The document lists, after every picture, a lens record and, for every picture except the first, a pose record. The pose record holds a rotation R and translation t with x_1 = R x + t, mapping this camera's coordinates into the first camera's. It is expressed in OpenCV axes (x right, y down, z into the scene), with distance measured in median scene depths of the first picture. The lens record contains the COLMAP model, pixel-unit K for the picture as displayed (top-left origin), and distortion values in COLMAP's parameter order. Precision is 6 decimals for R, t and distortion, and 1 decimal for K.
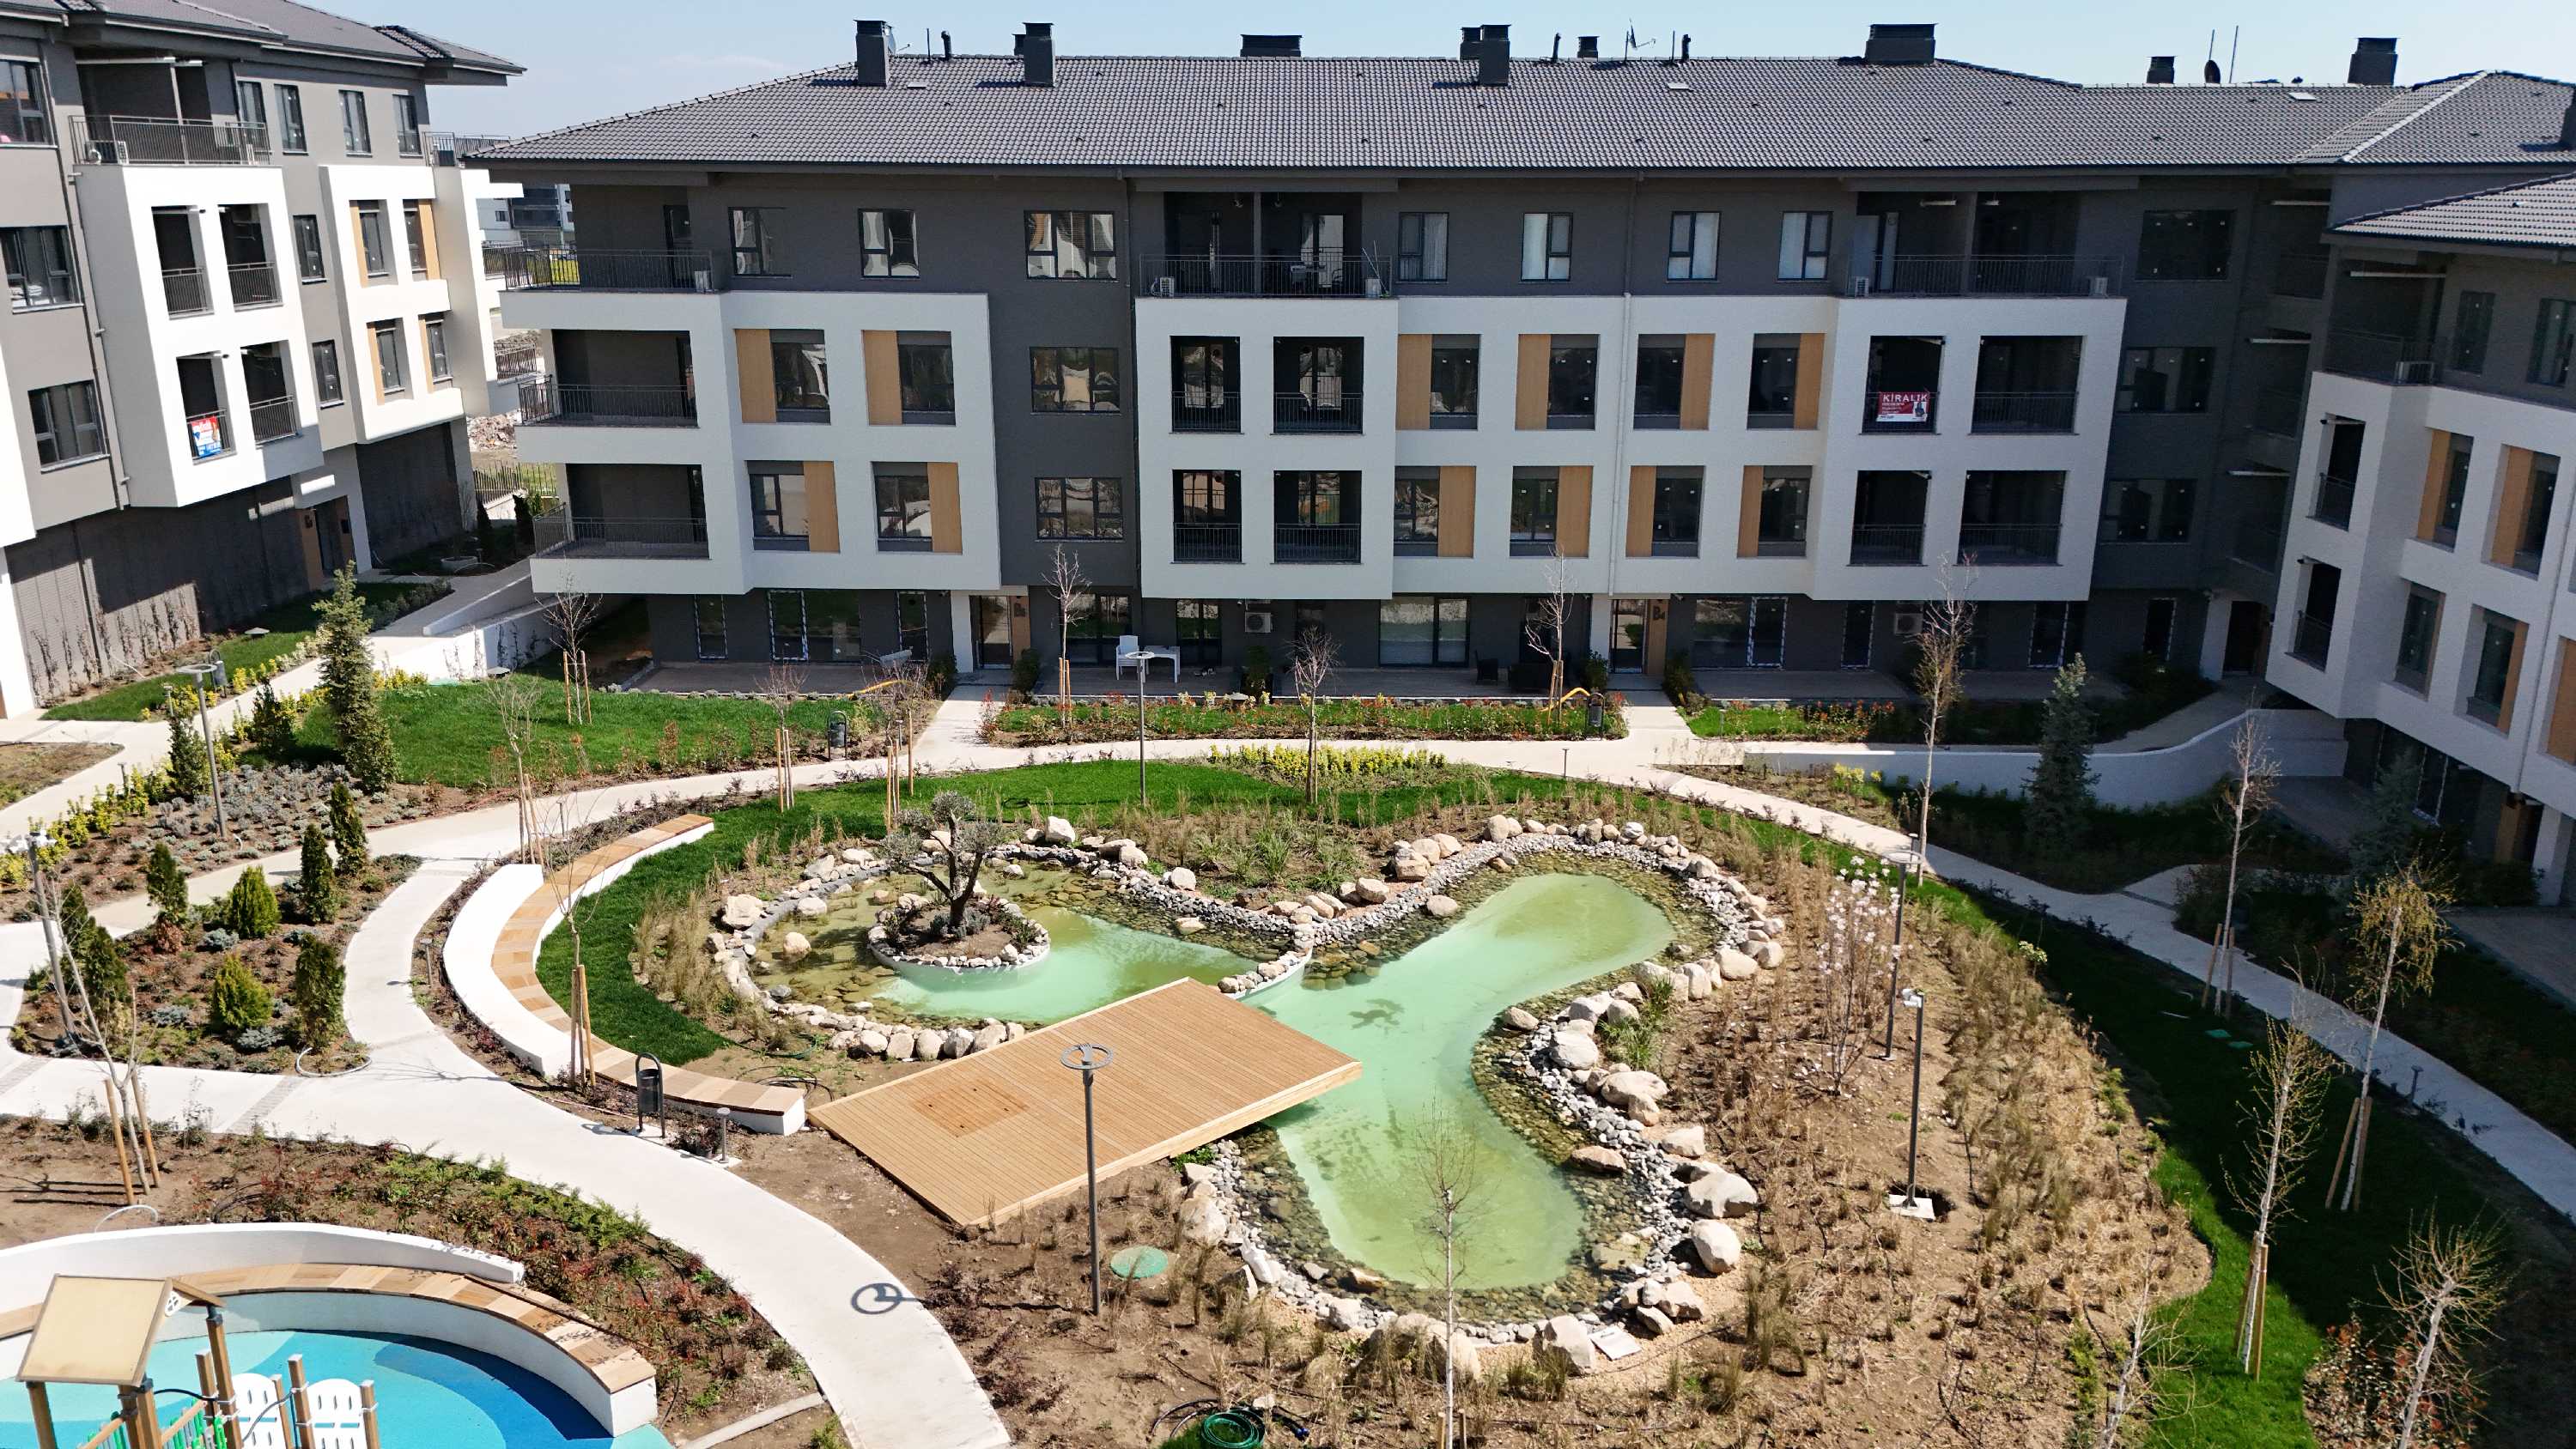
lens RADIAL K [[1878.7, 0, 1294.1], [0, 1878.7, 733.0], [0, 0, 1]] dist [0.102954, -0.131162]
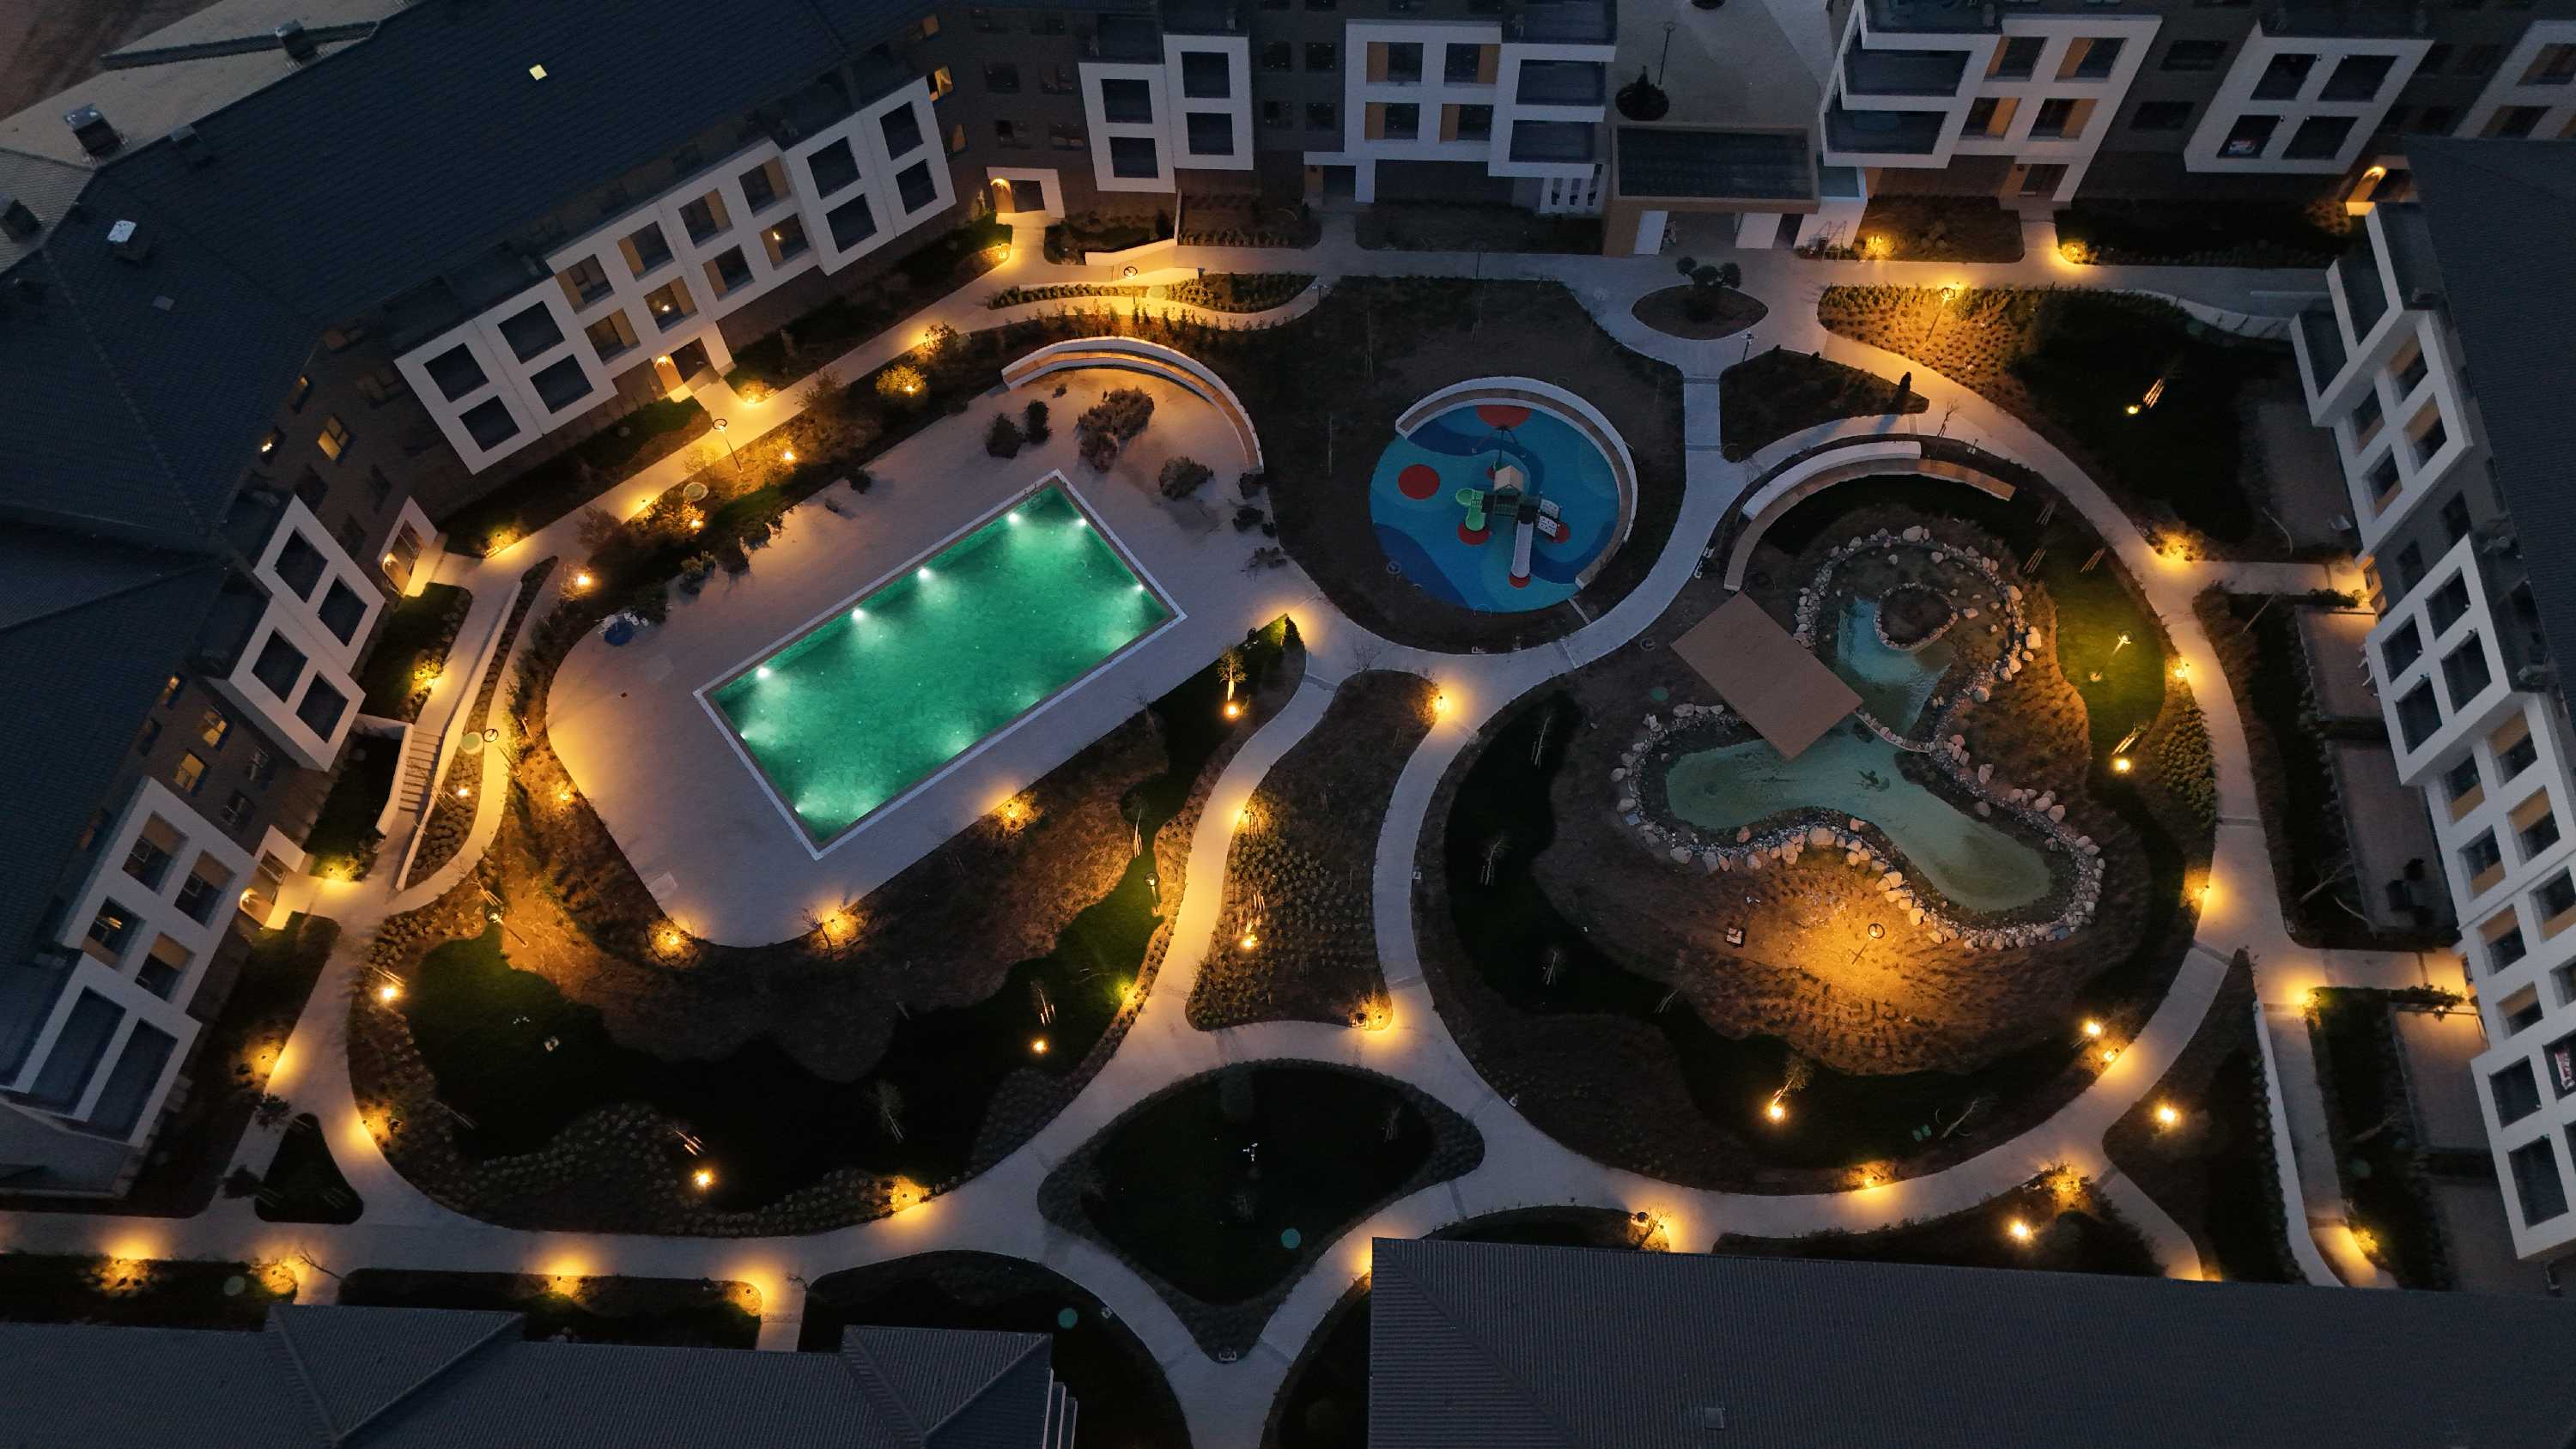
lens RADIAL K [[1944.6, 0, 1293.5], [0, 1944.6, 687.0], [0, 0, 1]] dist [0.110903, -0.148019]
pose [[-0.038149, 0.880968, -0.471635, 0.774965], [-0.266238, 0.445958, 0.854540, -1.243050], [0.963152, 0.158167, 0.217535, -0.189313]]
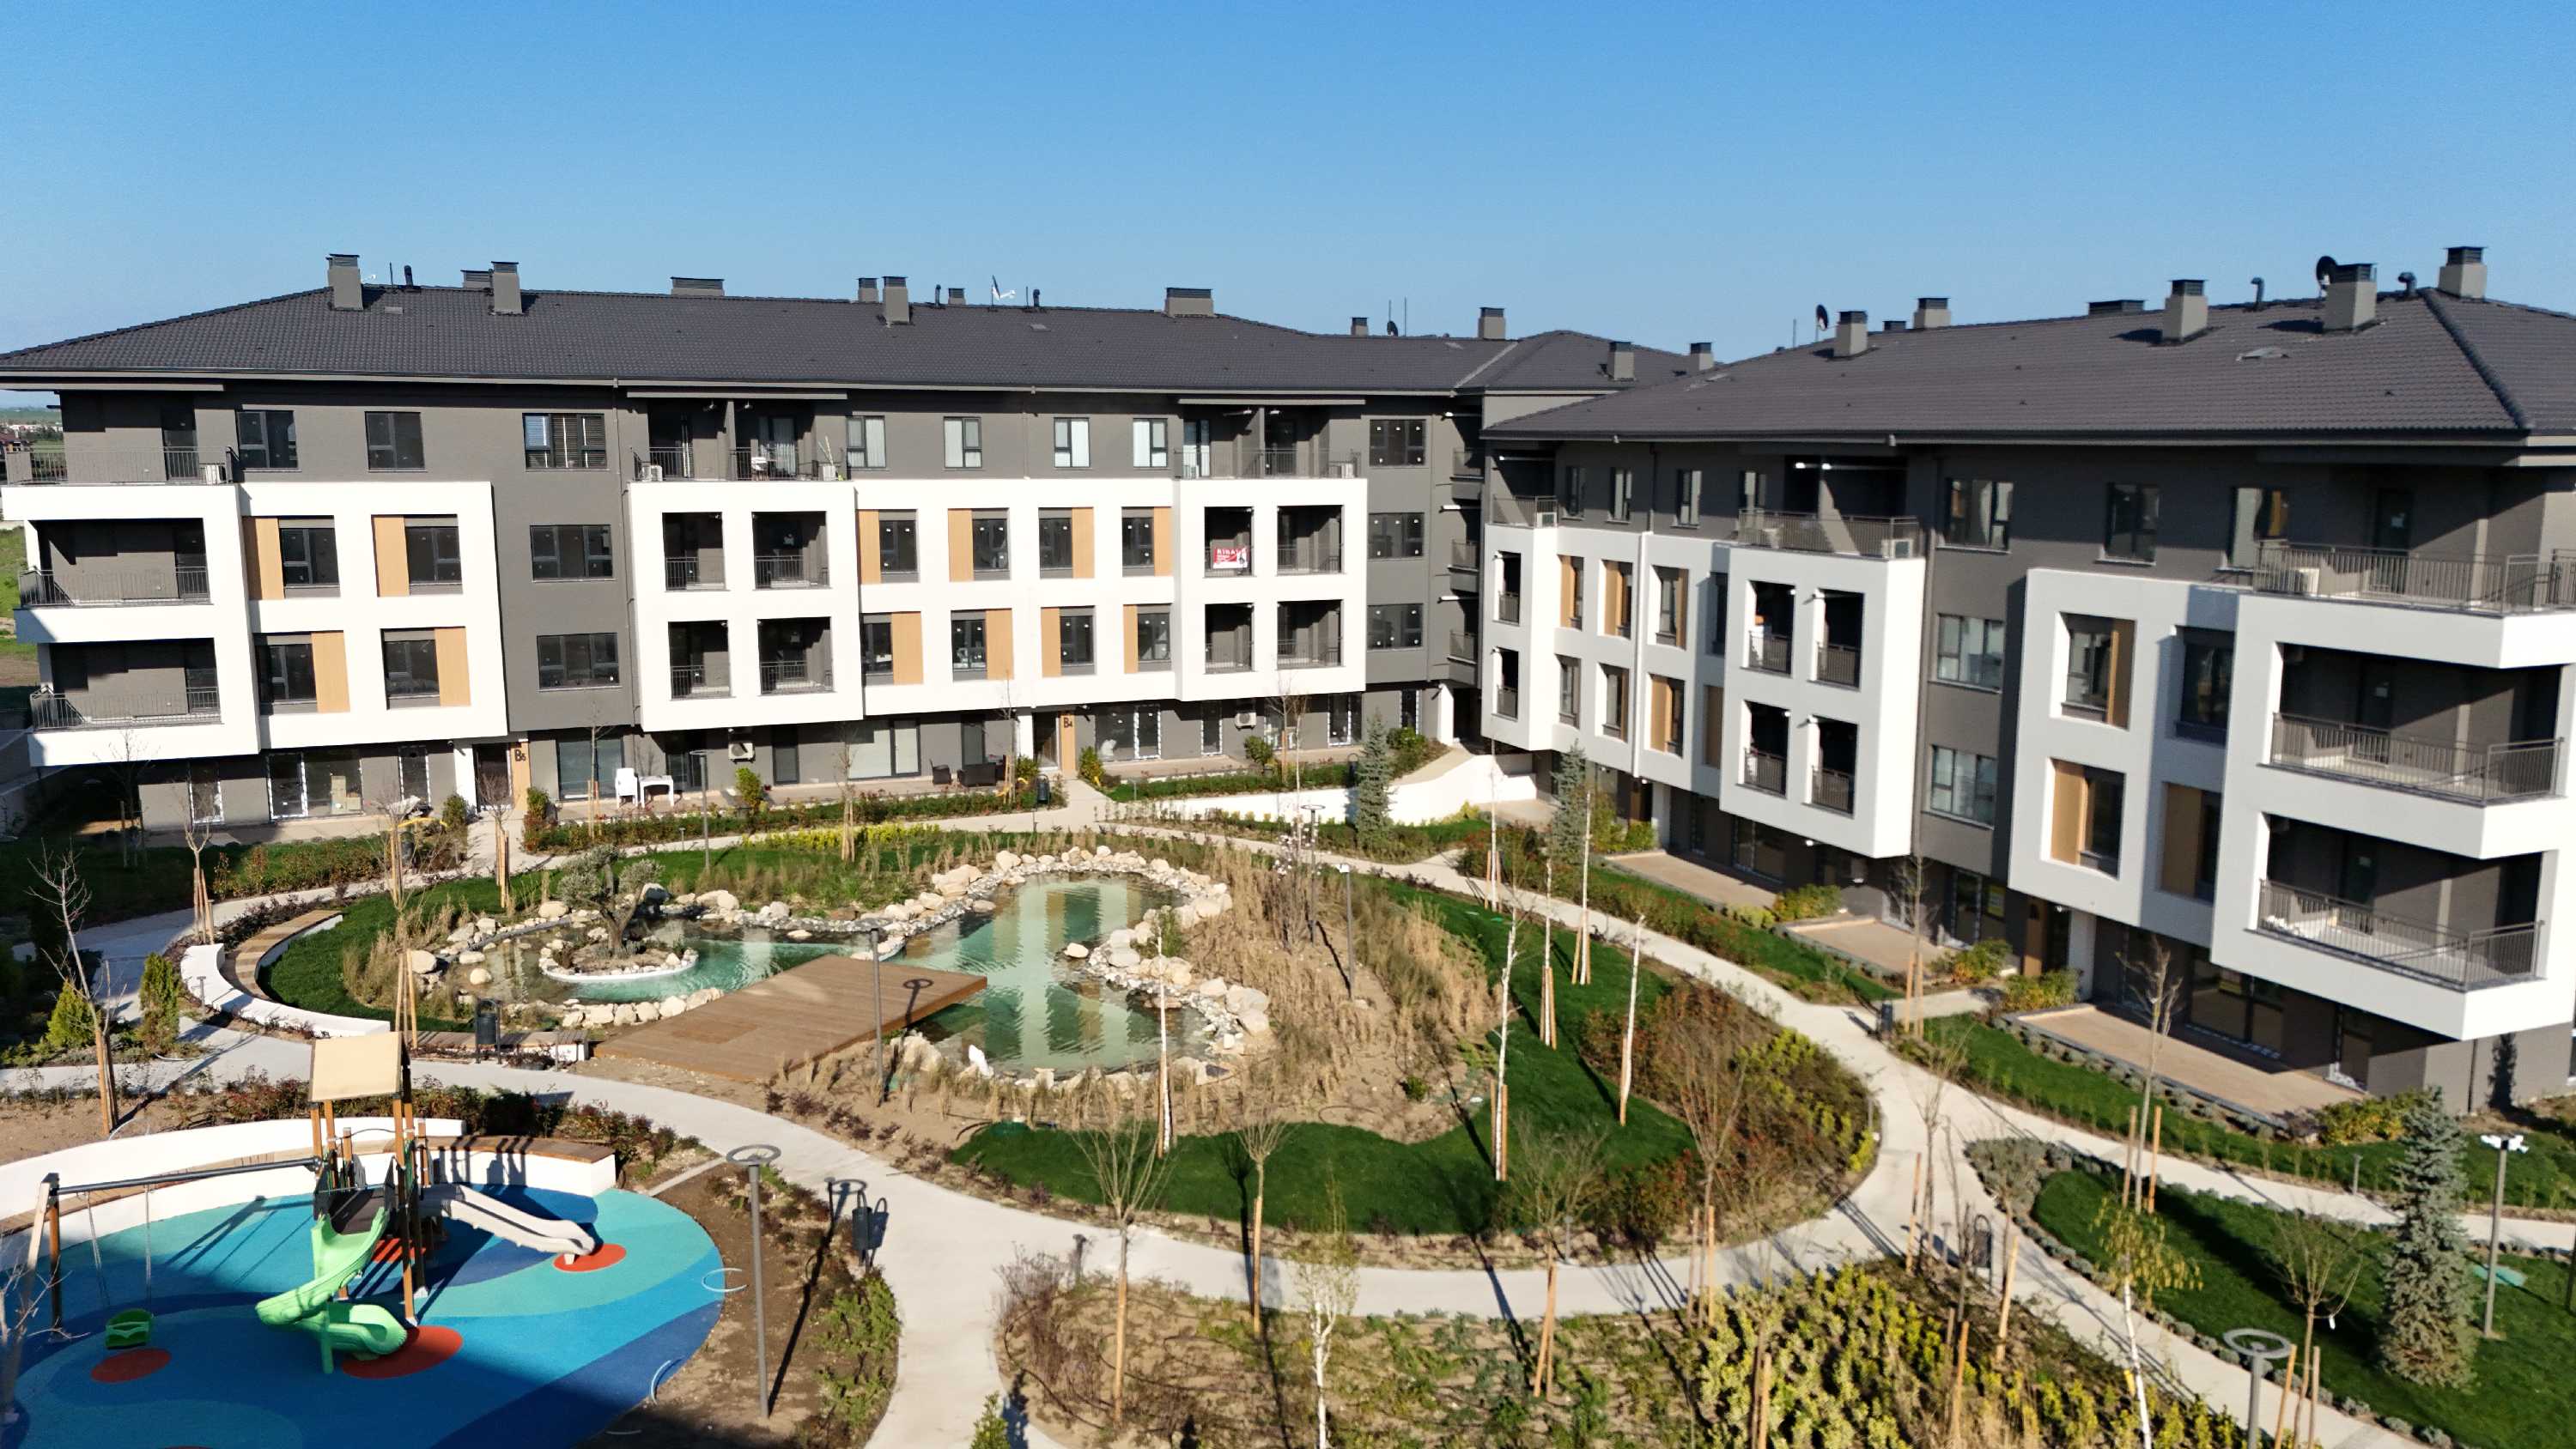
lens RADIAL K [[1878.7, 0, 1294.1], [0, 1878.7, 733.0], [0, 0, 1]] dist [0.102954, -0.131162]
pose [[0.920315, -0.065151, 0.385716, -0.170858], [0.111673, 0.988757, -0.099440, 0.095738], [-0.374900, 0.134590, 0.917243, -0.248186]]
